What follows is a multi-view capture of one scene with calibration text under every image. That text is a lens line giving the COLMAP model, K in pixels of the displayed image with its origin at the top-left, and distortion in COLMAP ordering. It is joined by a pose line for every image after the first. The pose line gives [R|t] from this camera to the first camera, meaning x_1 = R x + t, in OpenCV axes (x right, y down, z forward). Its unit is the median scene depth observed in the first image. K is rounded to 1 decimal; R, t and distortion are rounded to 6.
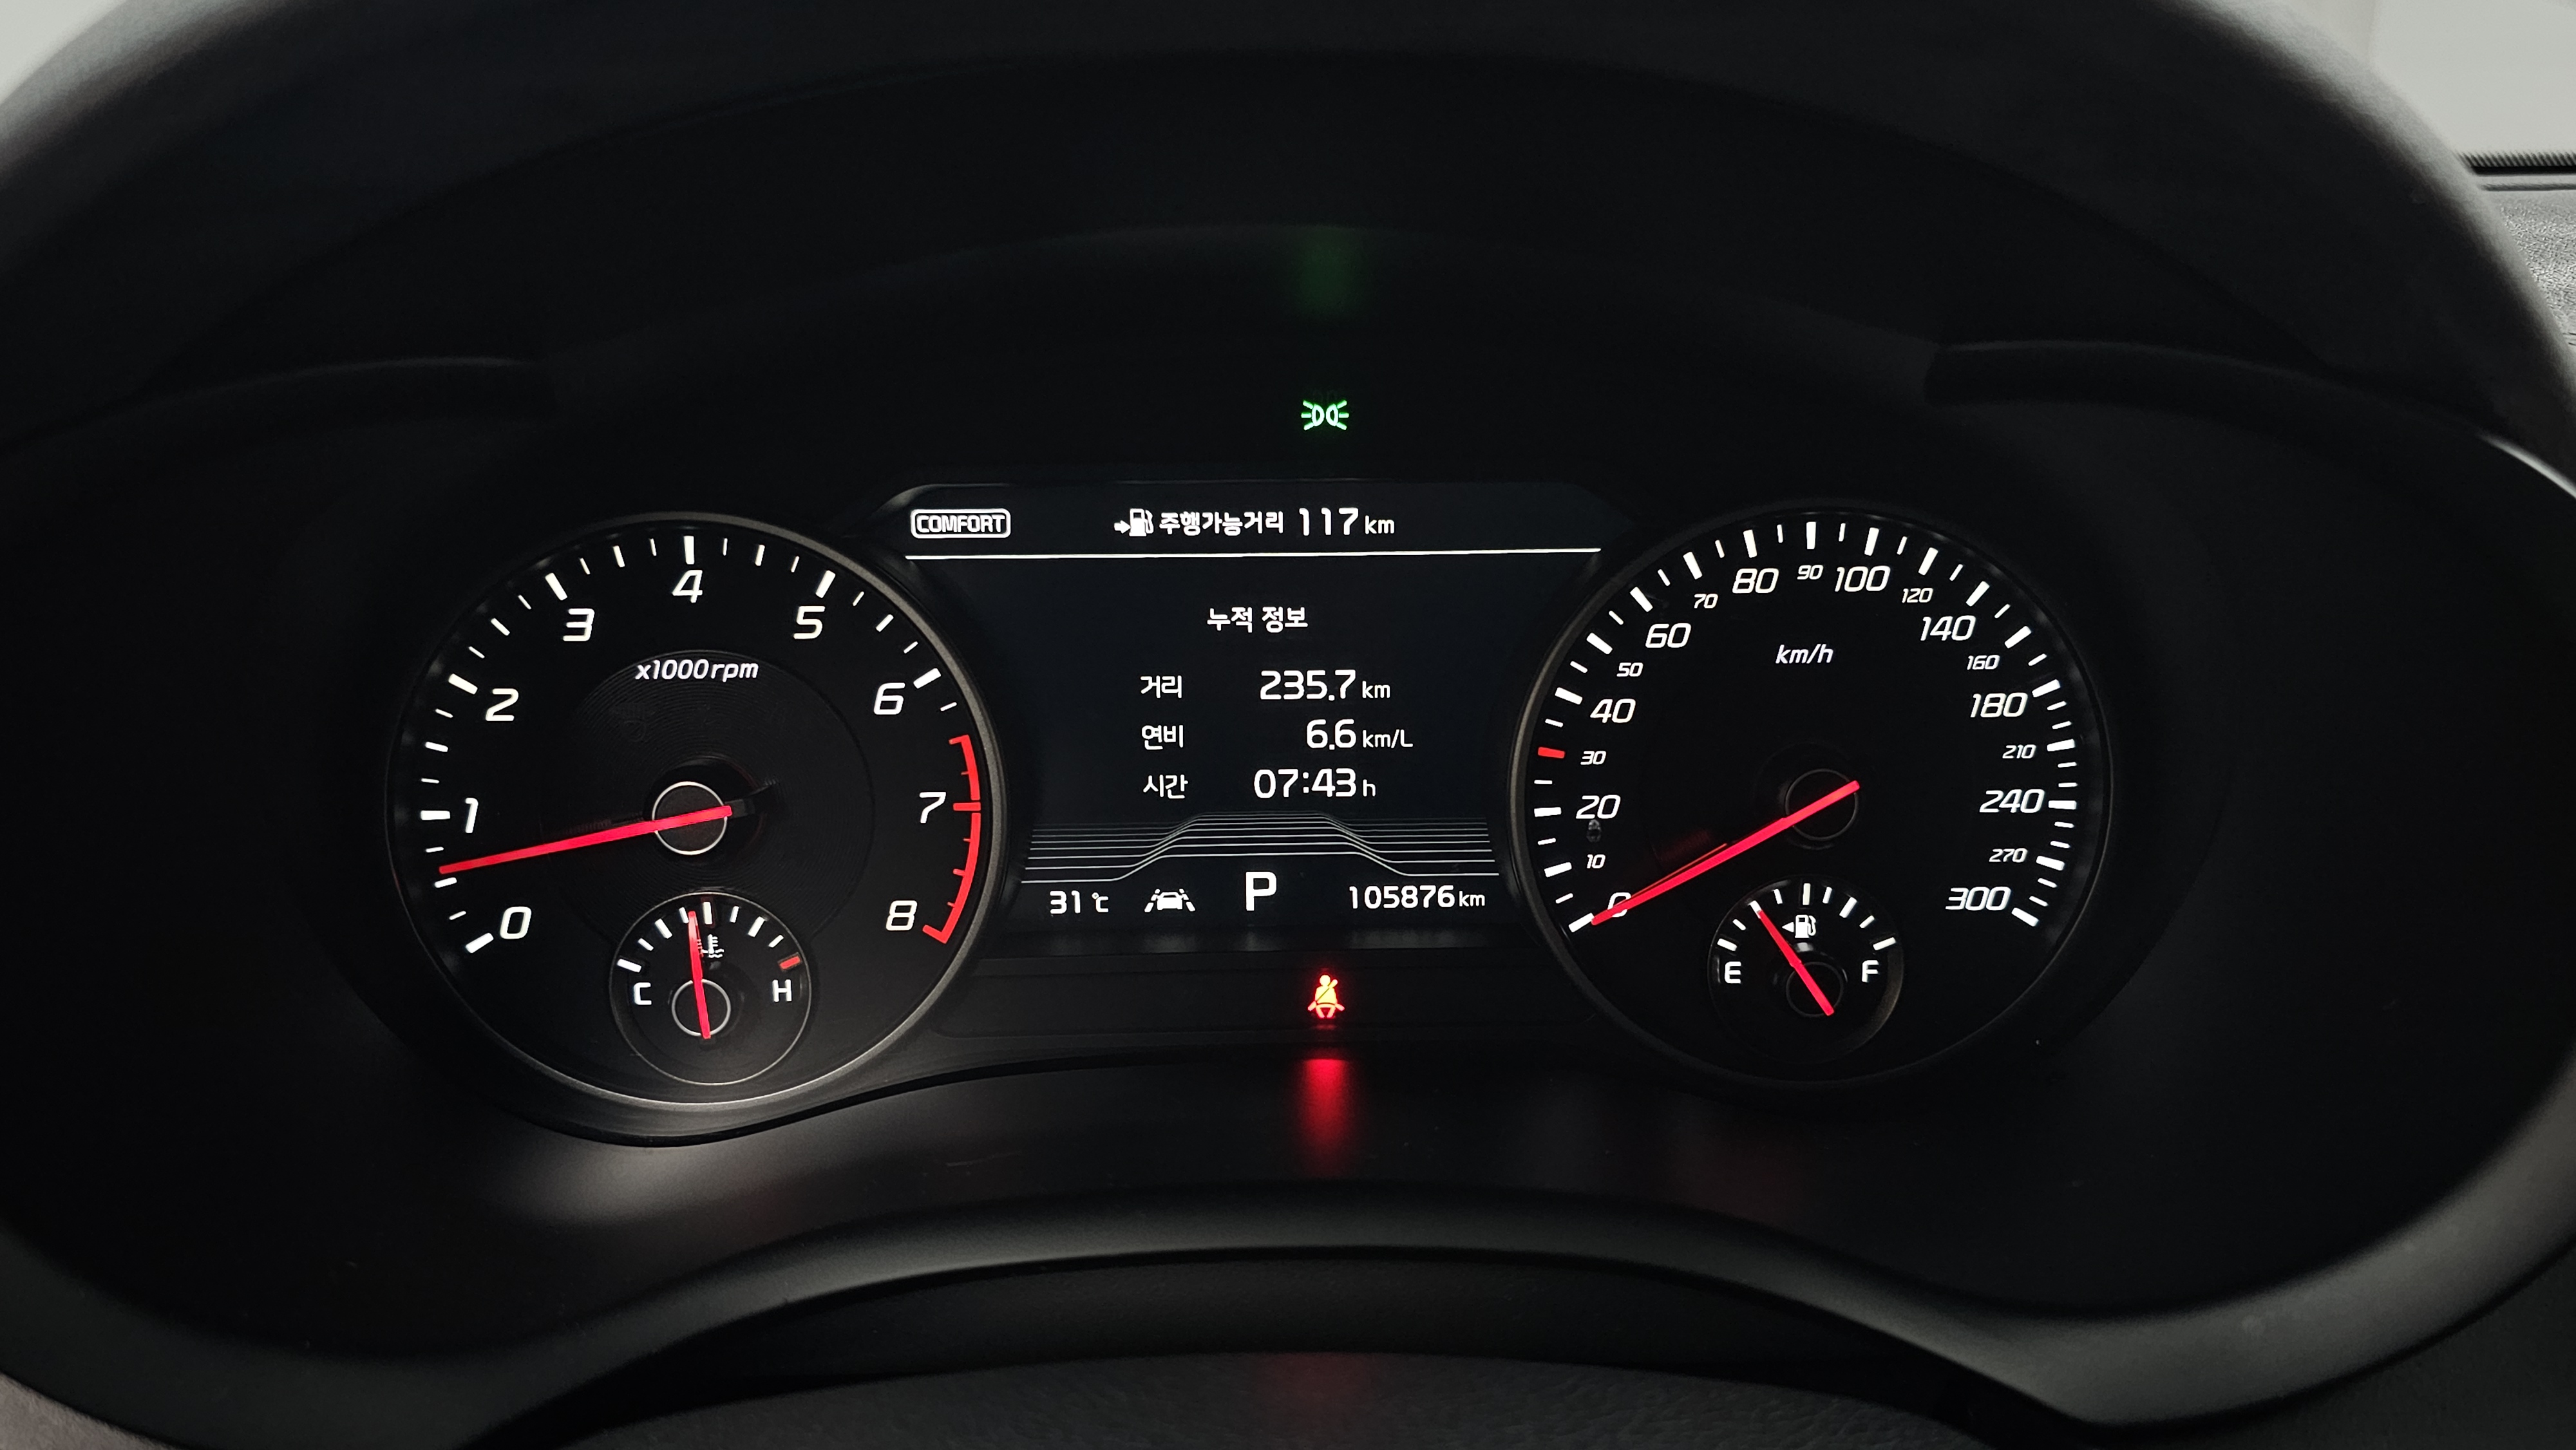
lens RADIAL K [[1804.0, 0, 1303.2], [0, 1804.0, 722.7], [0, 0, 1]] dist [0.047543, 0.000355]
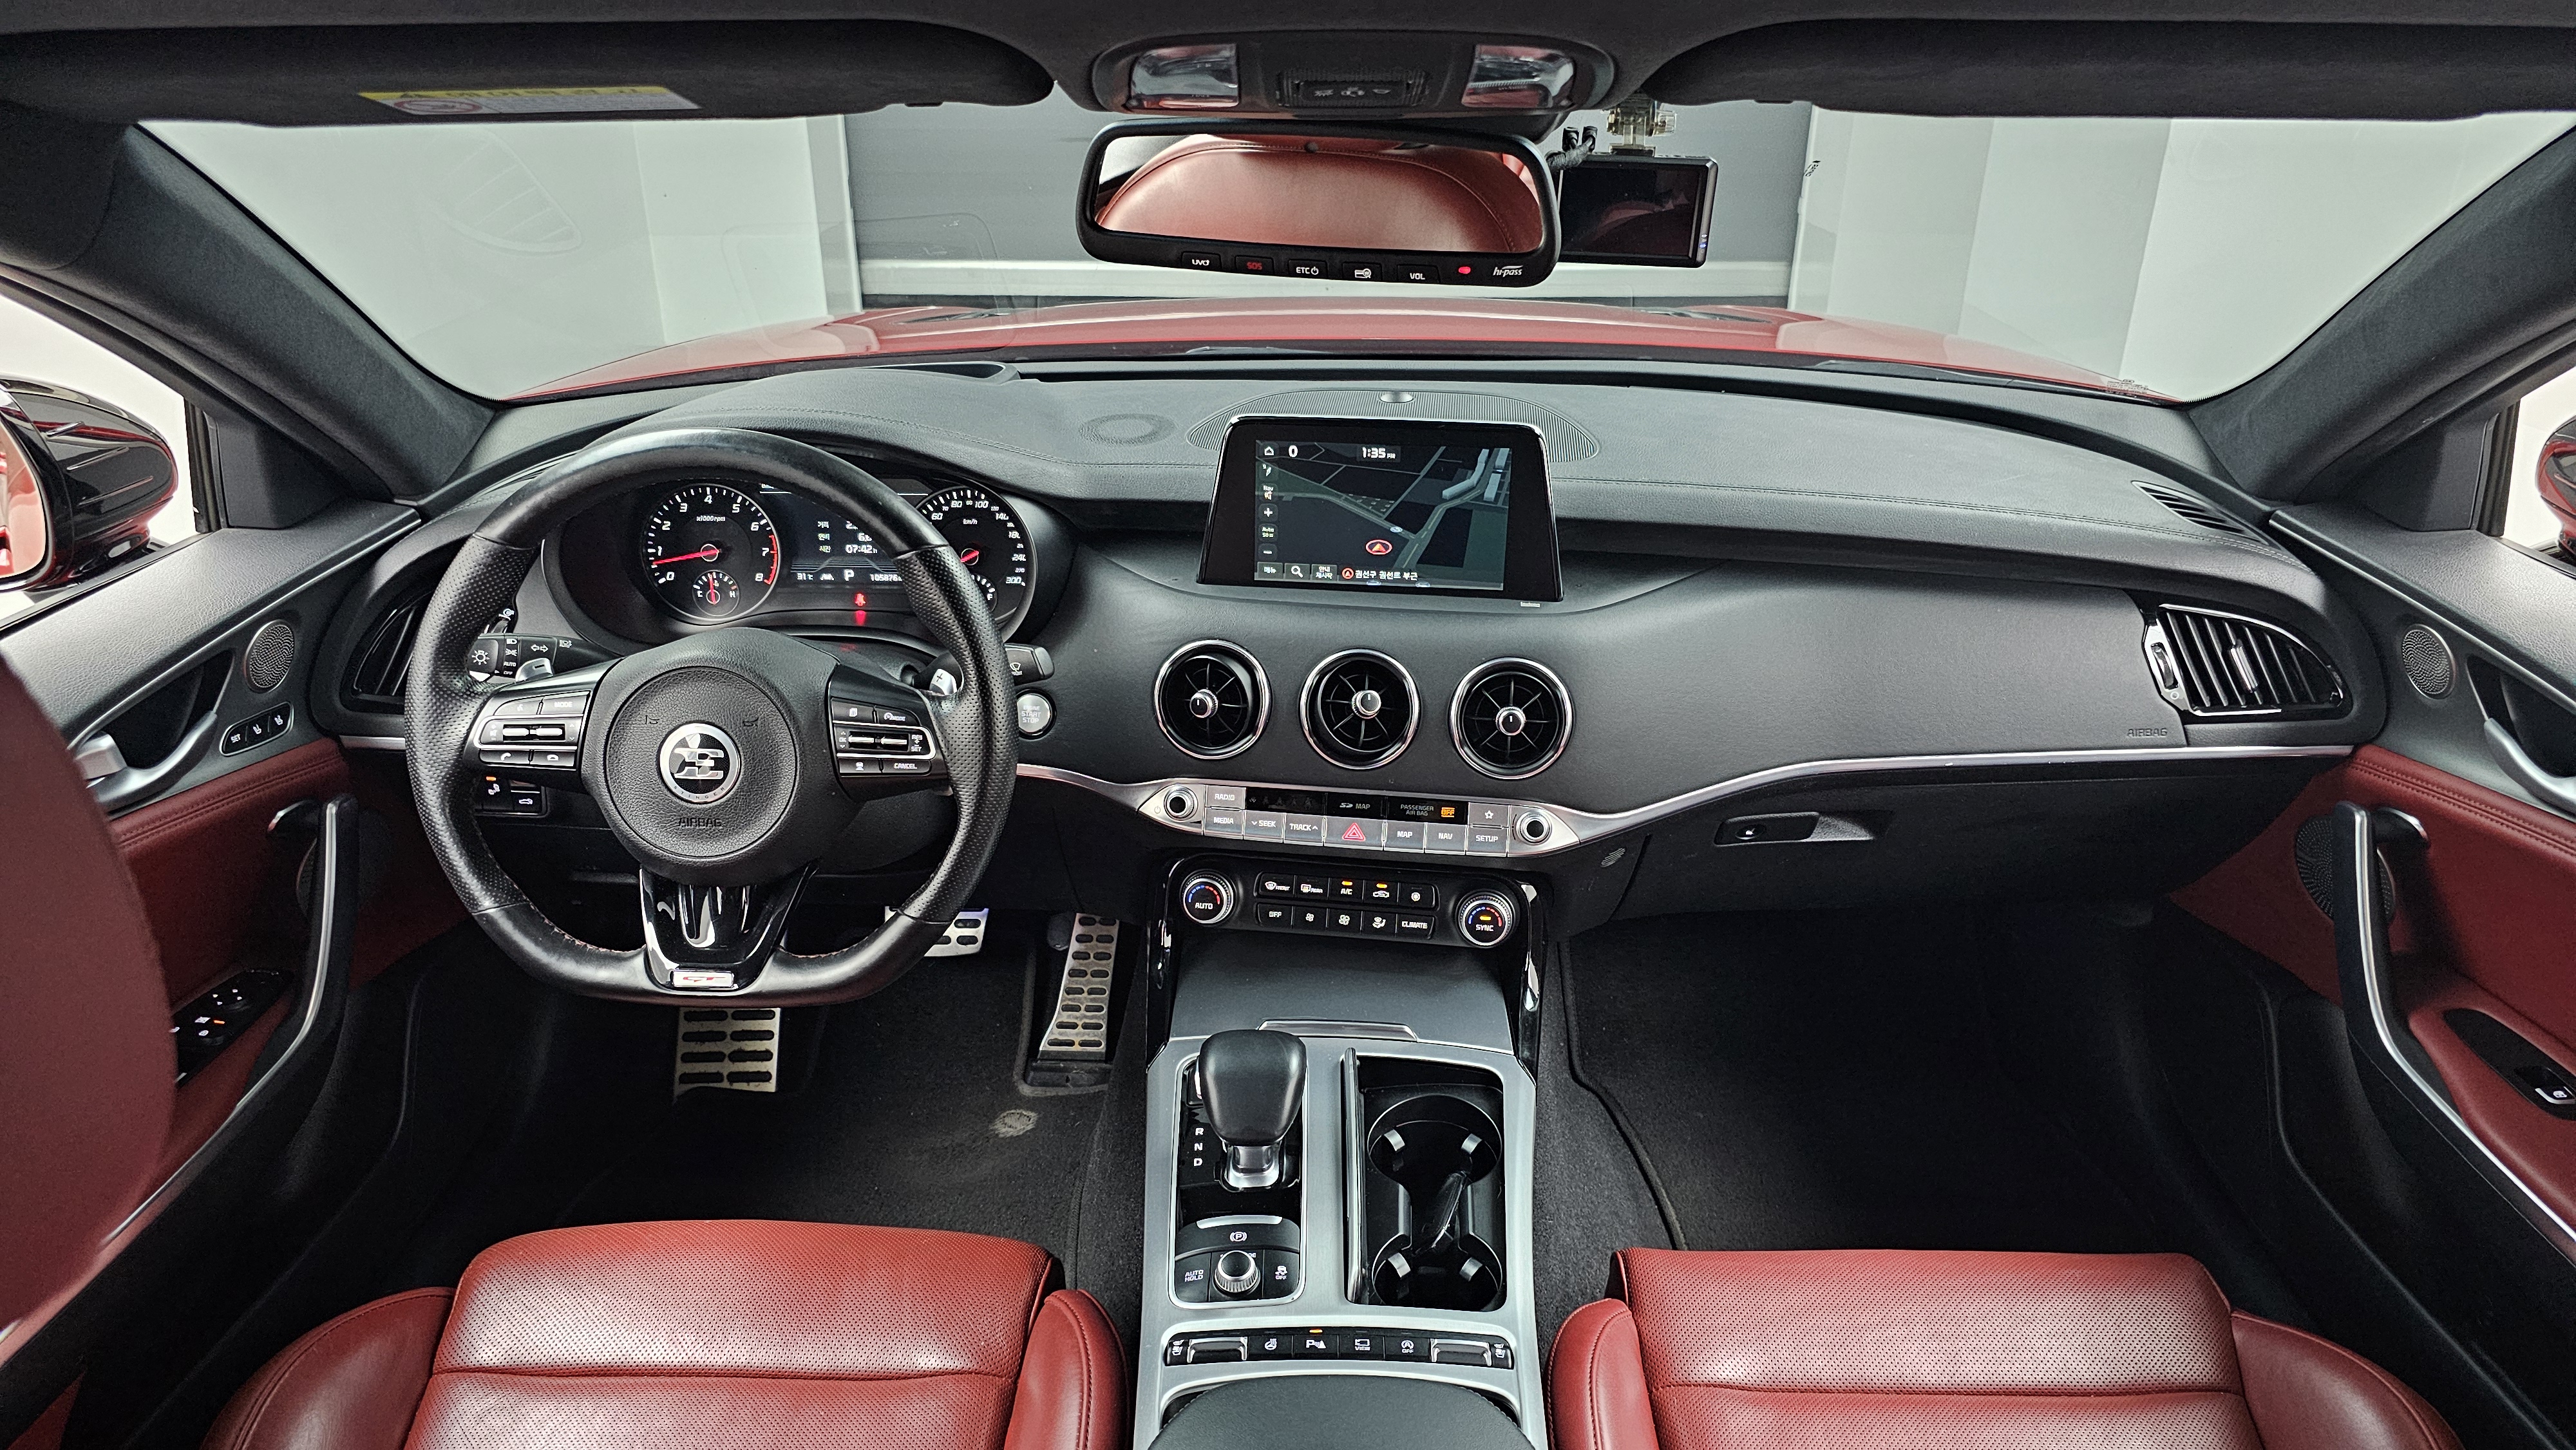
lens RADIAL K [[1804.0, 0, 1303.2], [0, 1804.0, 722.7], [0, 0, 1]] dist [0.047543, 0.000355]
pose [[0.999540, 0.025658, -0.016170, 1.112033], [-0.023636, 0.993112, 0.114757, -0.072377], [0.019003, -0.114322, 0.993262, -3.187376]]
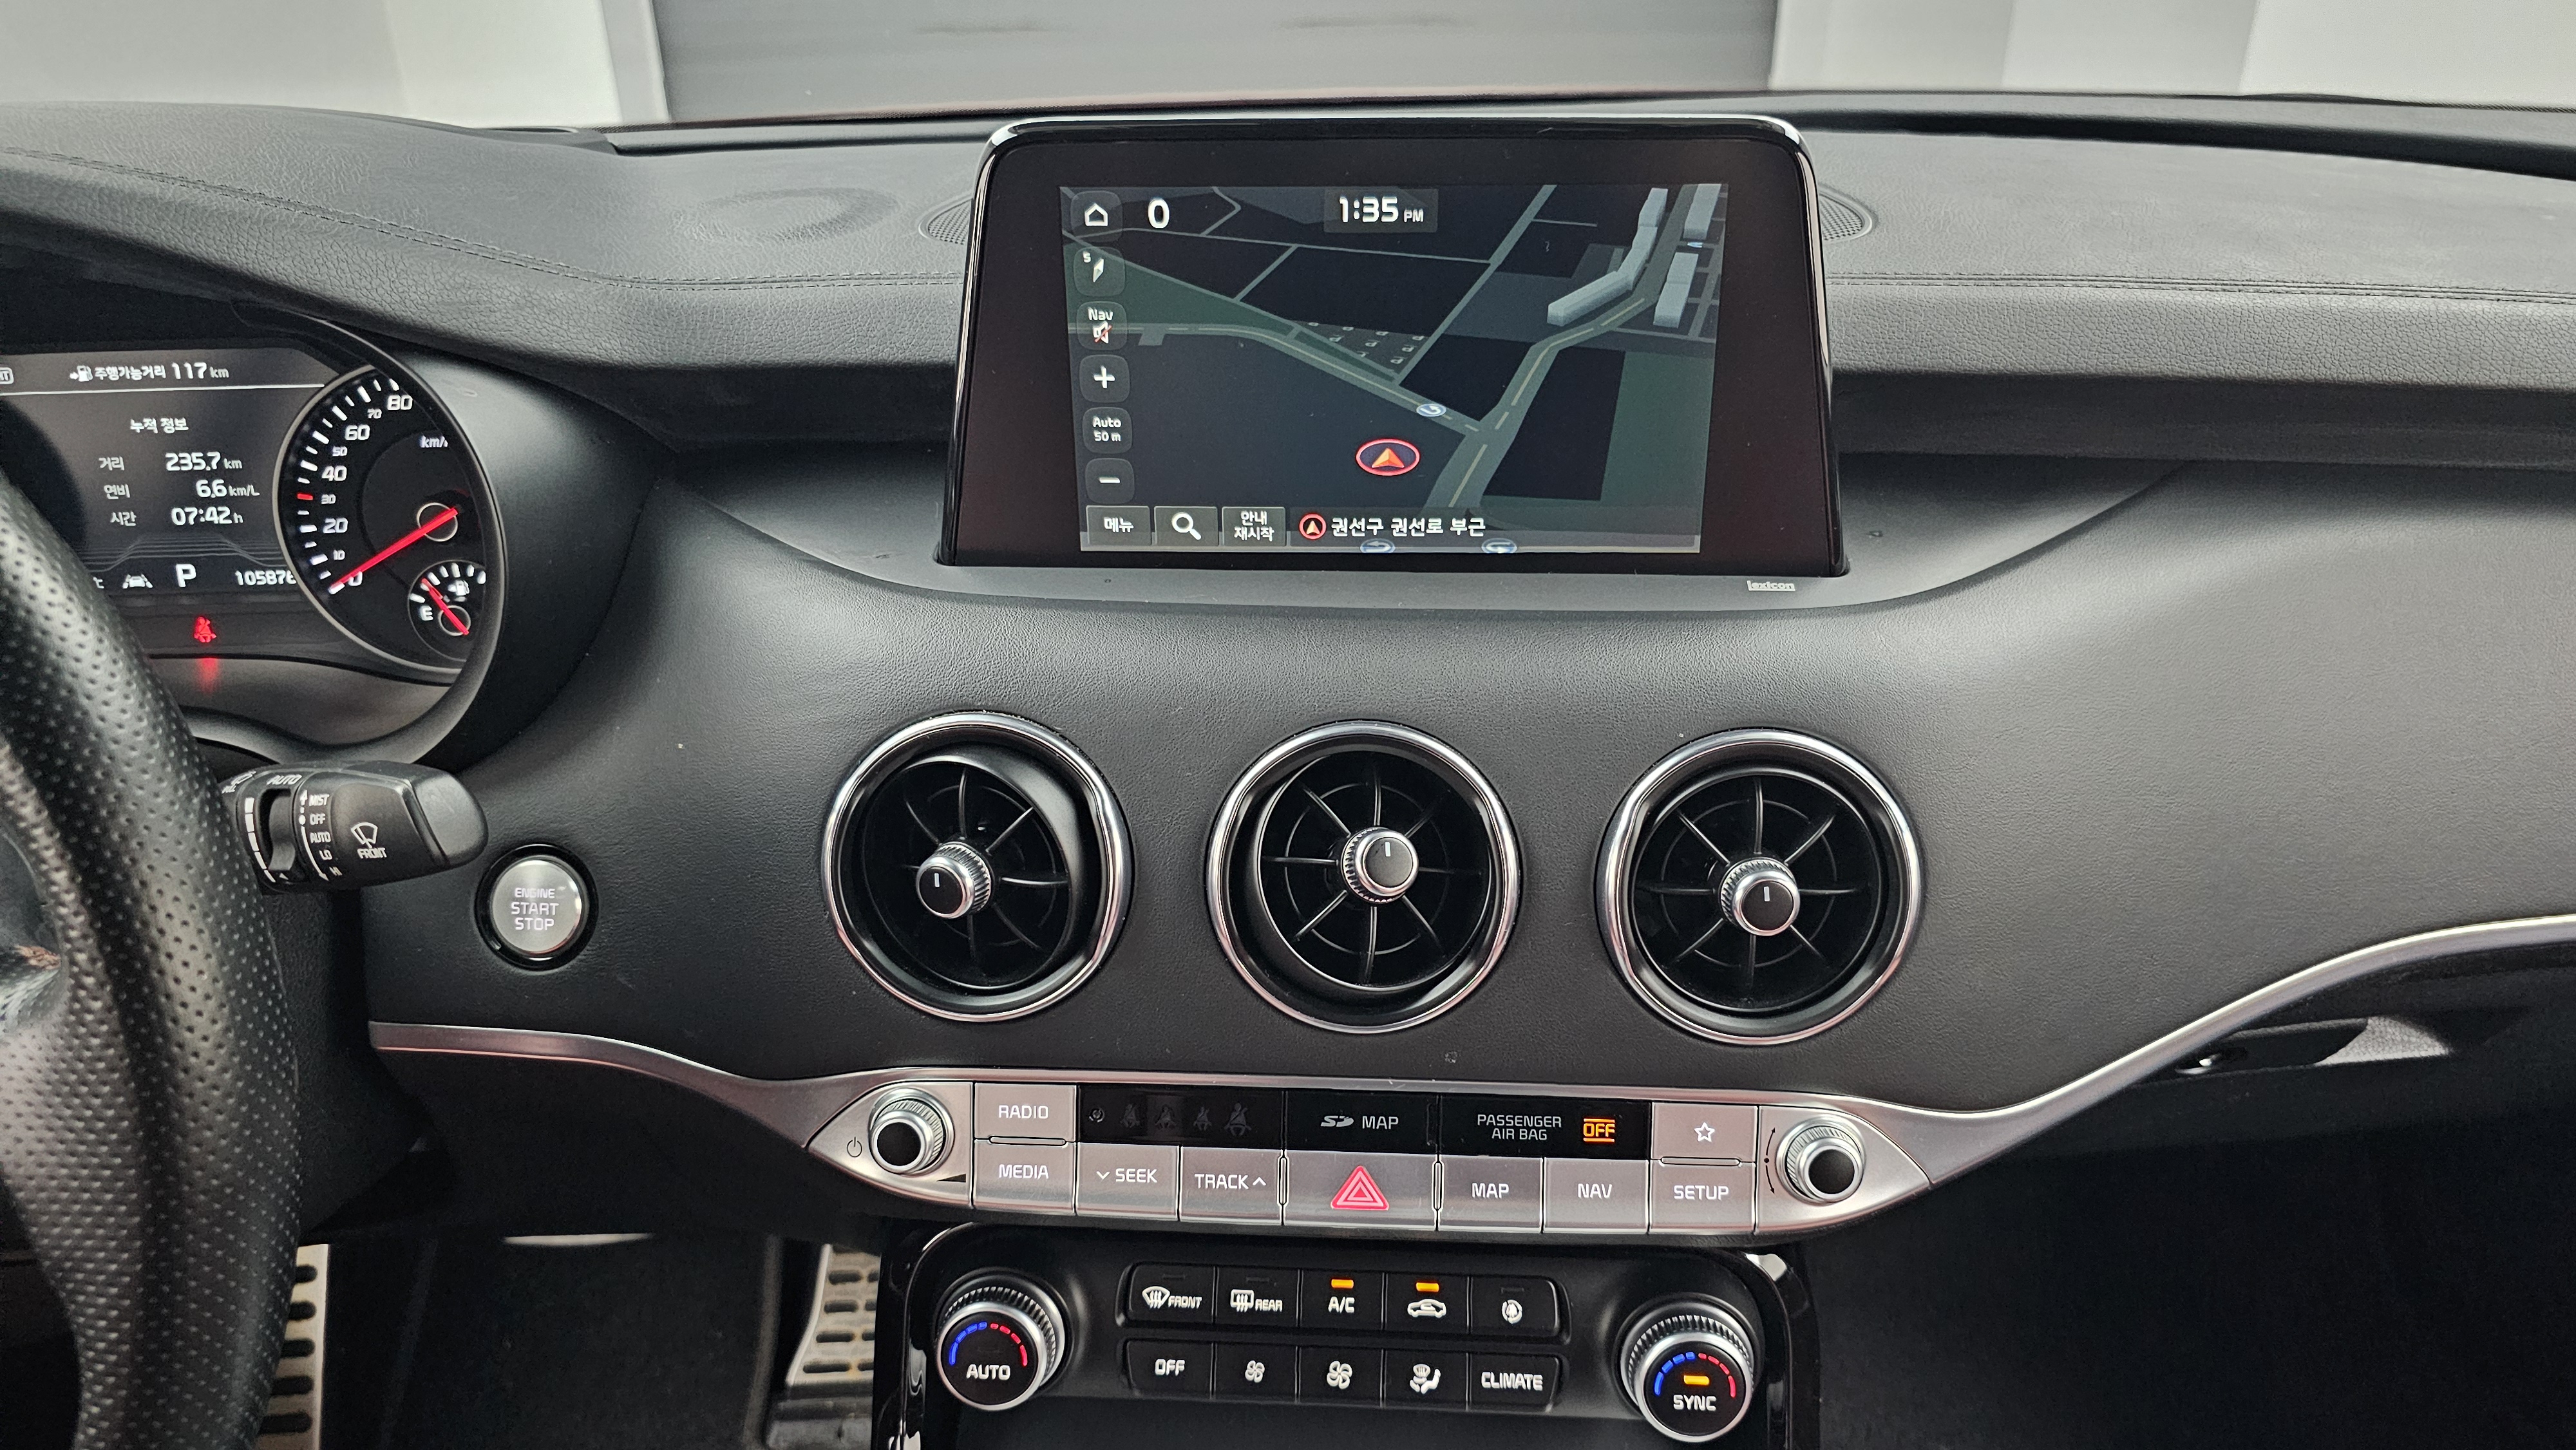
lens RADIAL K [[1765.0, 0, 1324.8], [0, 1765.0, 715.5], [0, 0, 1]] dist [0.008642, -0.028418]
pose [[0.999153, -0.018069, 0.036967, 1.088801], [0.012899, 0.990679, 0.135607, 0.006813], [-0.039073, -0.135015, 0.990073, -0.853044]]
